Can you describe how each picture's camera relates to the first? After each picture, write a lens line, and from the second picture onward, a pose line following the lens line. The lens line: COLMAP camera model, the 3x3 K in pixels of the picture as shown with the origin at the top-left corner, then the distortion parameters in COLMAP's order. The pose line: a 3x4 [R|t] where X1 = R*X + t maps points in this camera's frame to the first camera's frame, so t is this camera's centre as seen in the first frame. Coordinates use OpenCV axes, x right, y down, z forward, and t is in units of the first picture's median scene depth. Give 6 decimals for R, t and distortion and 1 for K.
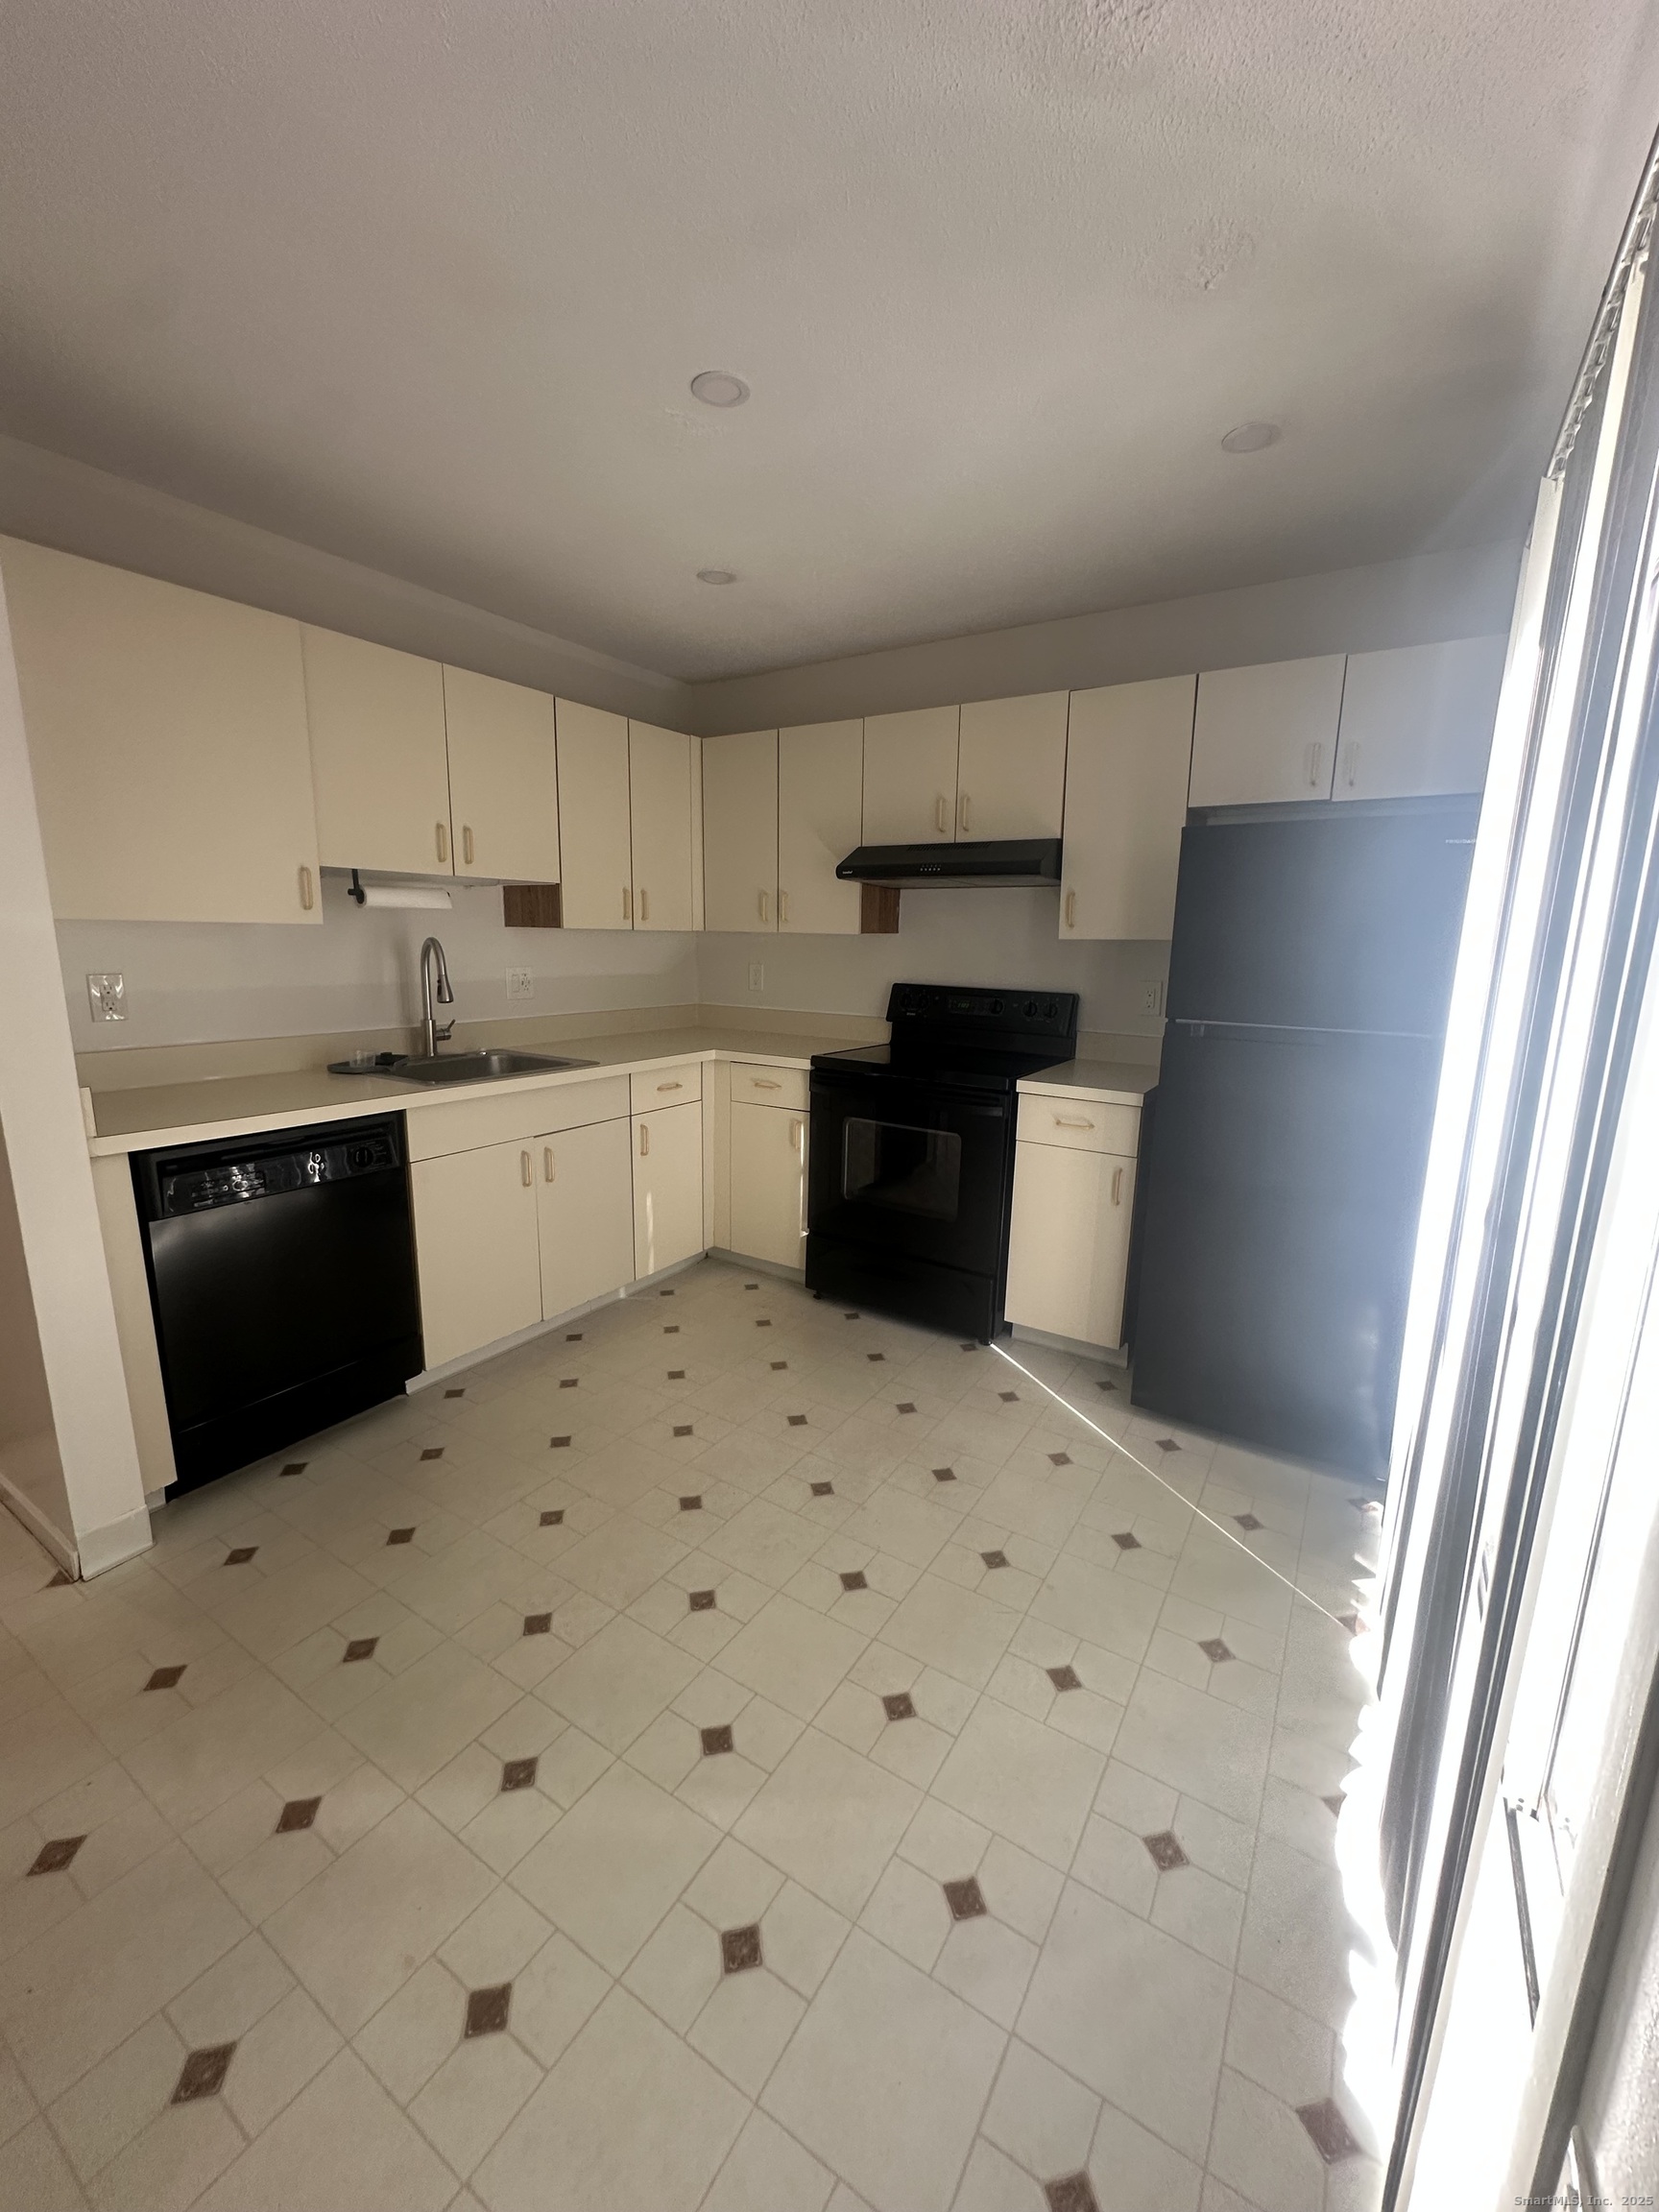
lens RADIAL K [[879.4, 0, 827.2], [0, 879.4, 1101.8], [0, 0, 1]] dist [0.001449, -0.000260]
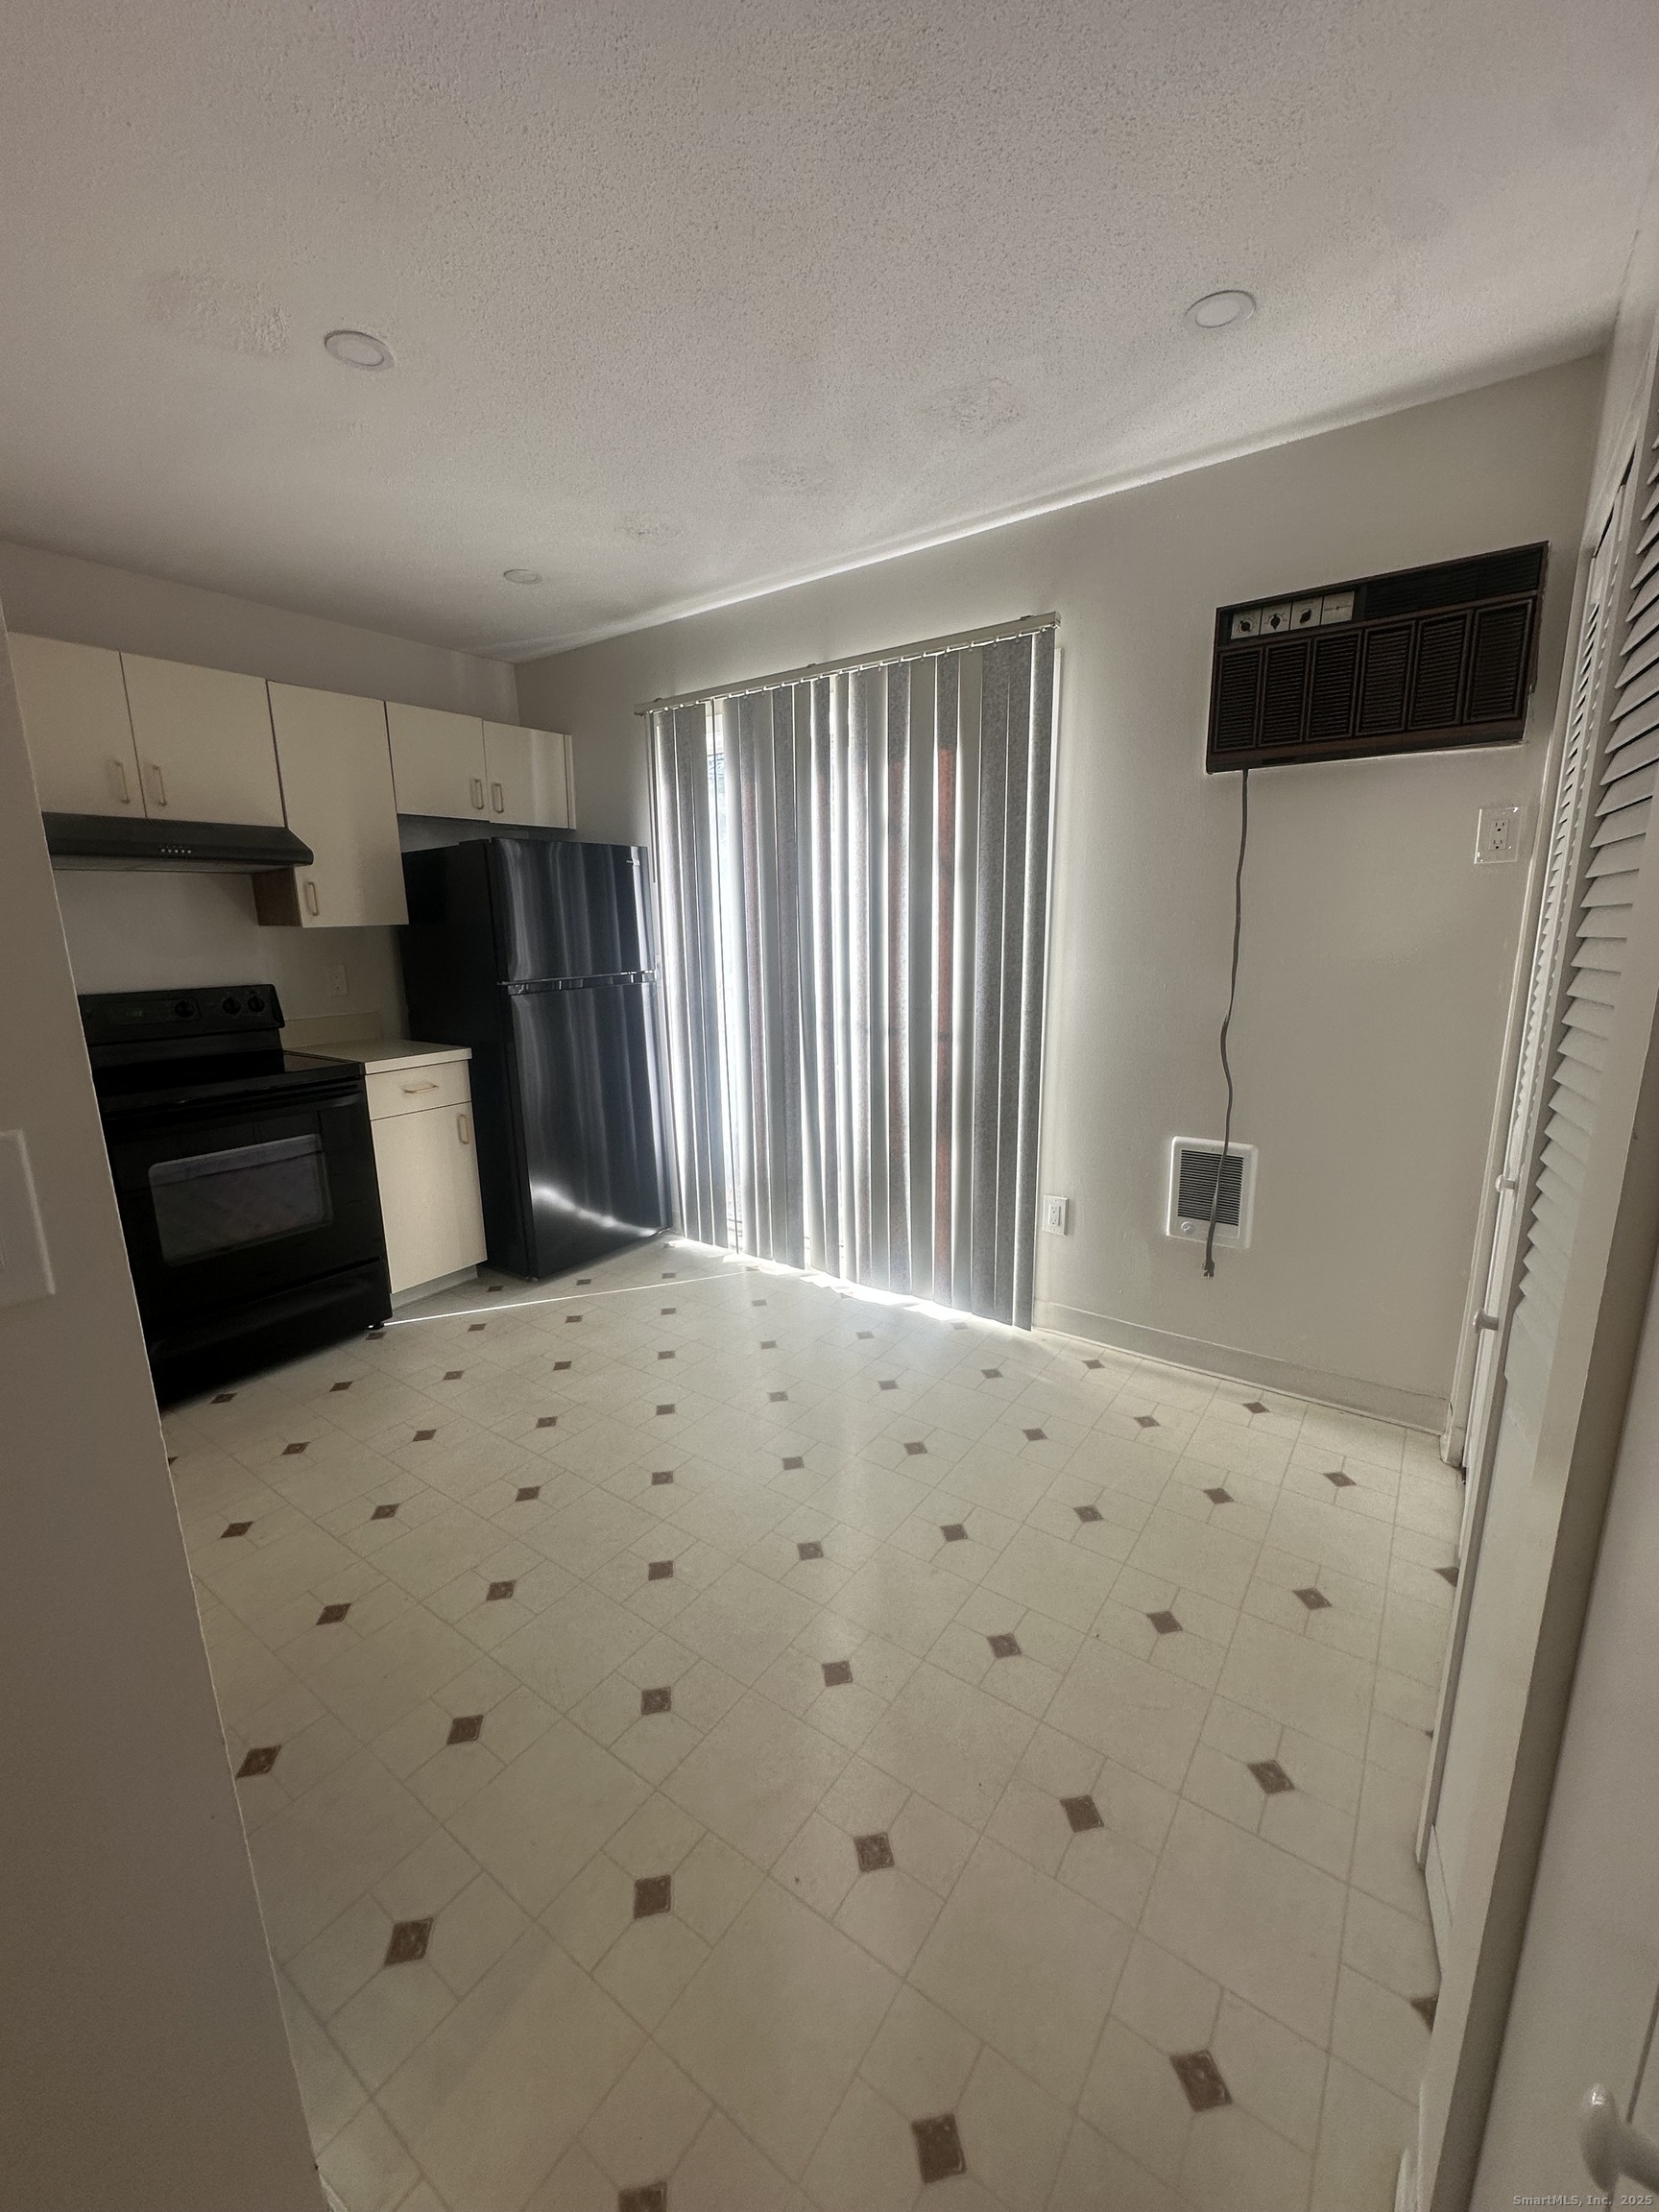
lens RADIAL K [[879.4, 0, 827.2], [0, 879.4, 1101.8], [0, 0, 1]] dist [0.001449, -0.000260]
pose [[0.053527, -0.223087, 0.973328, -0.840845], [0.206424, 0.956143, 0.207797, -0.090939], [-0.976997, 0.189795, 0.097230, 0.400750]]
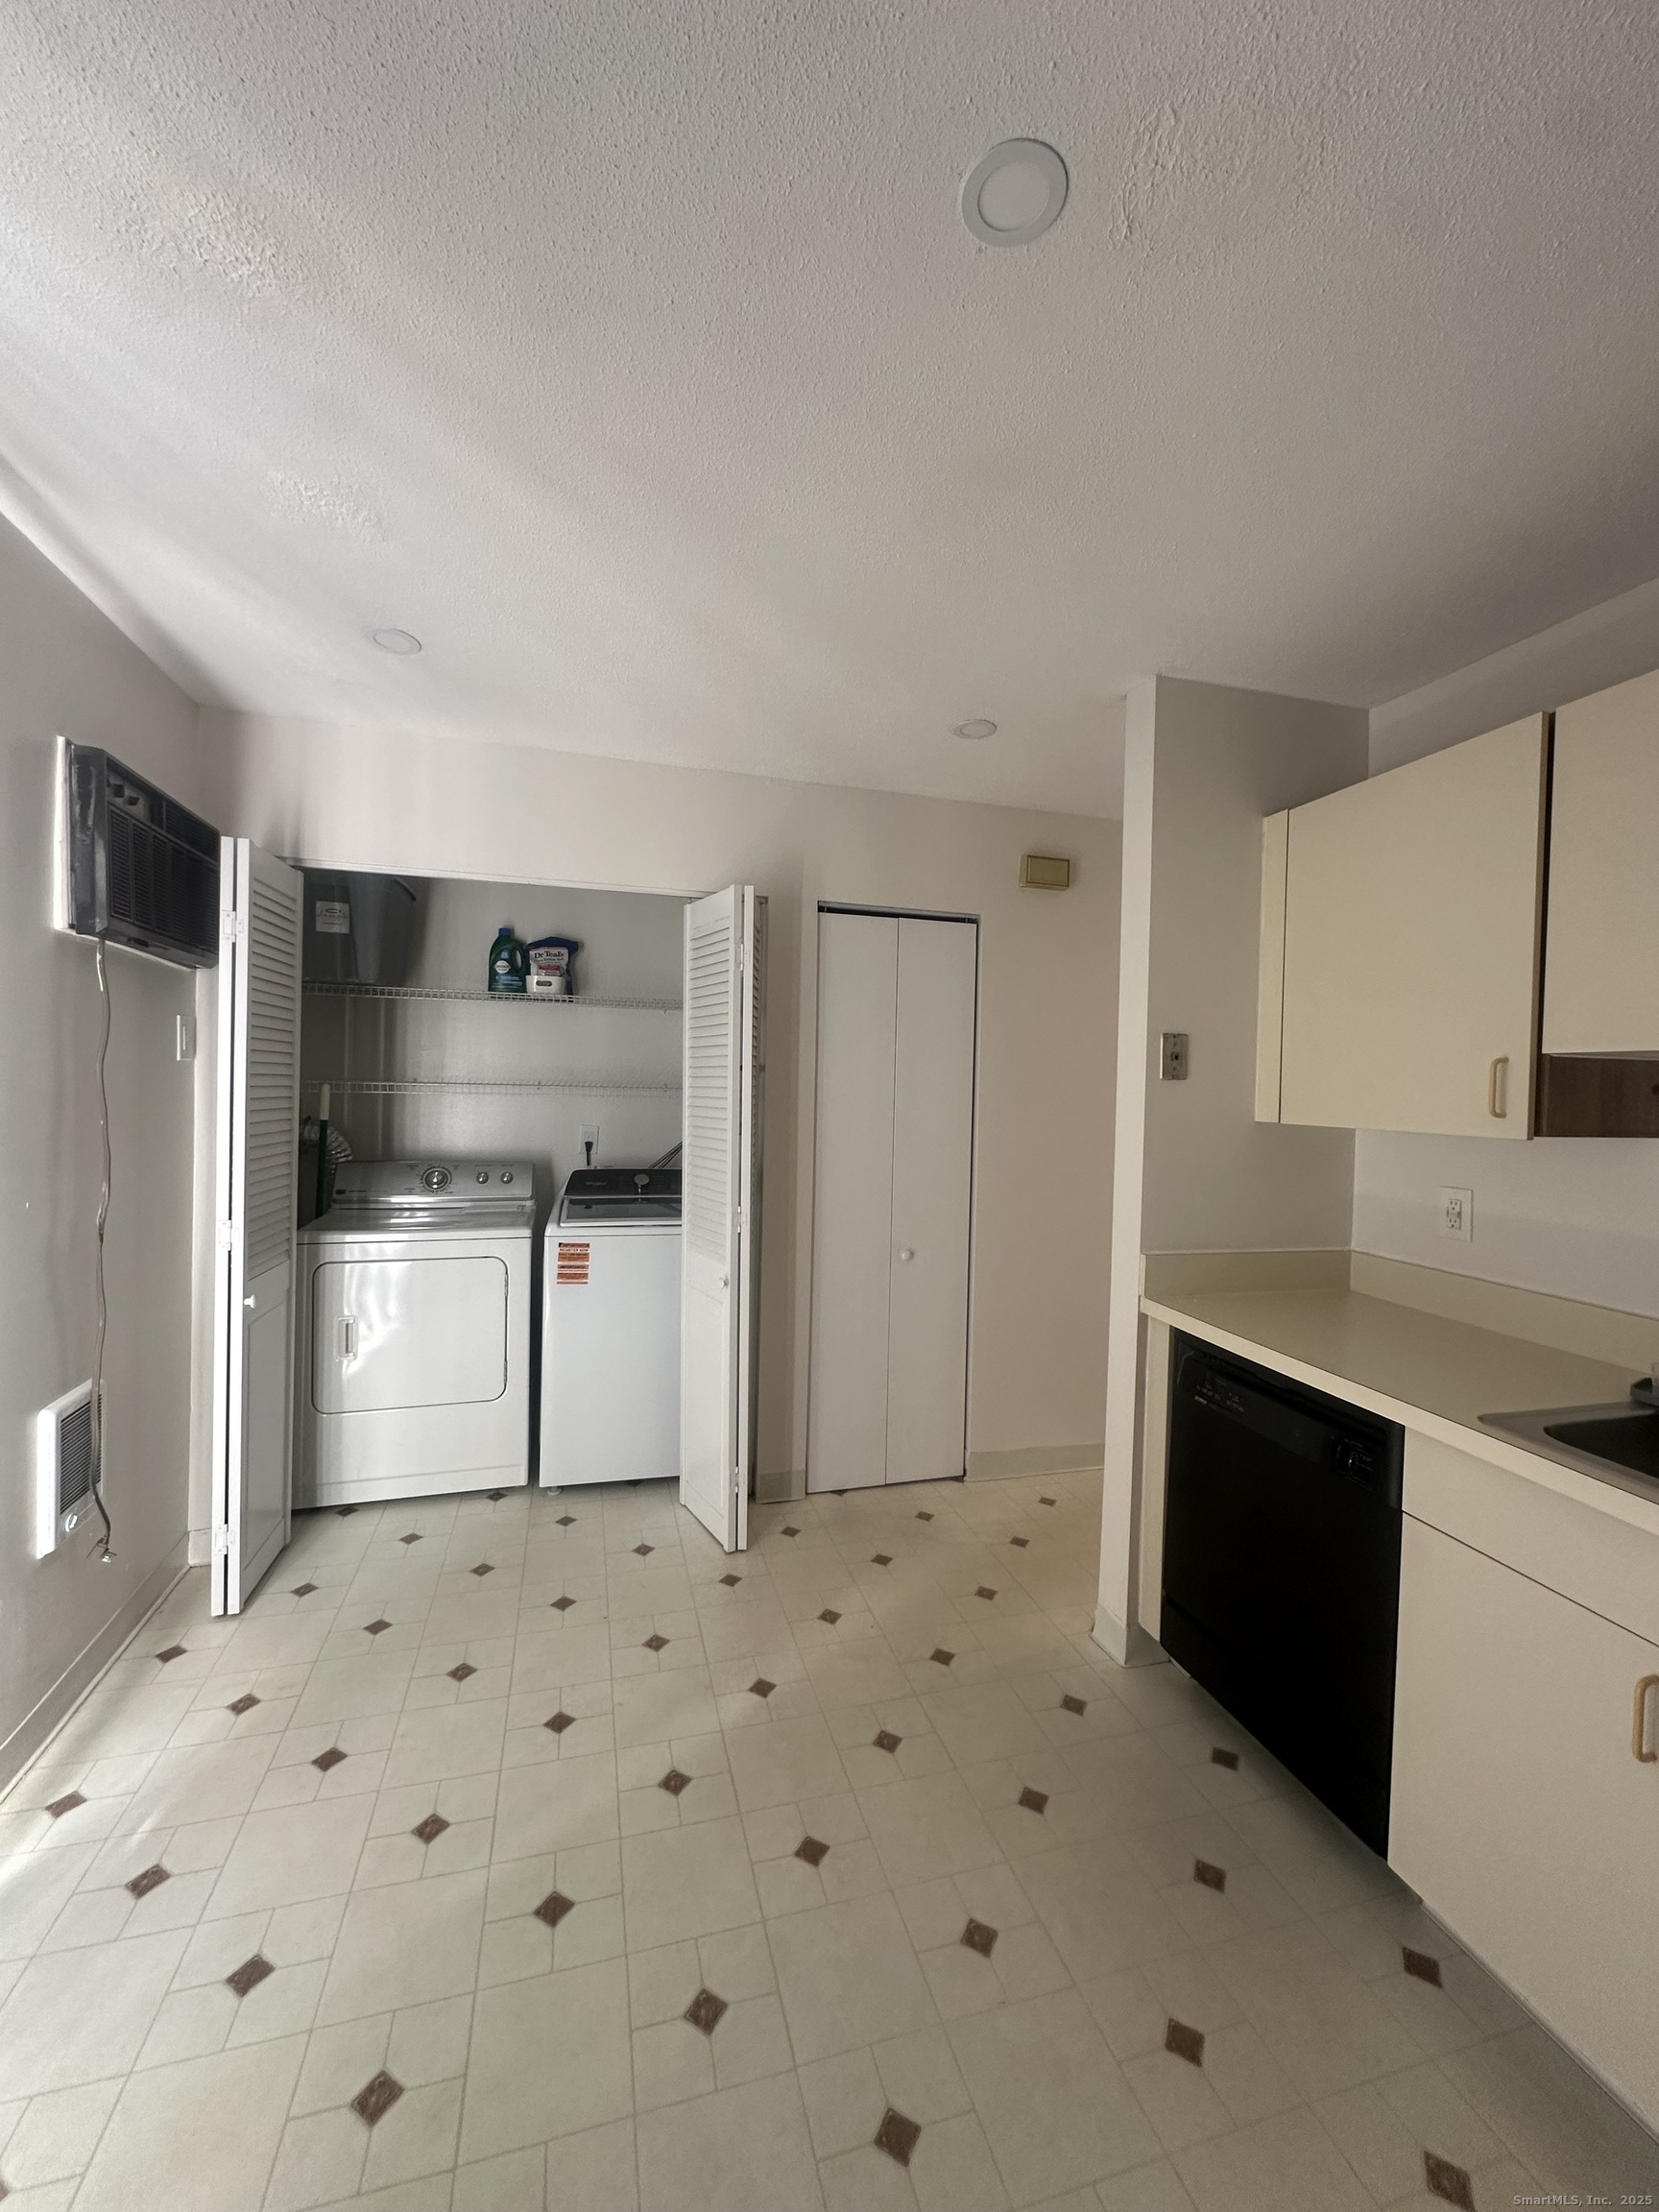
lens RADIAL K [[879.4, 0, 827.2], [0, 879.4, 1101.8], [0, 0, 1]] dist [0.001449, -0.000260]
pose [[-0.666117, -0.020252, -0.745572, 0.255080], [-0.175845, 0.975716, 0.130601, -0.211127], [0.724822, 0.218101, -0.653502, 0.987058]]
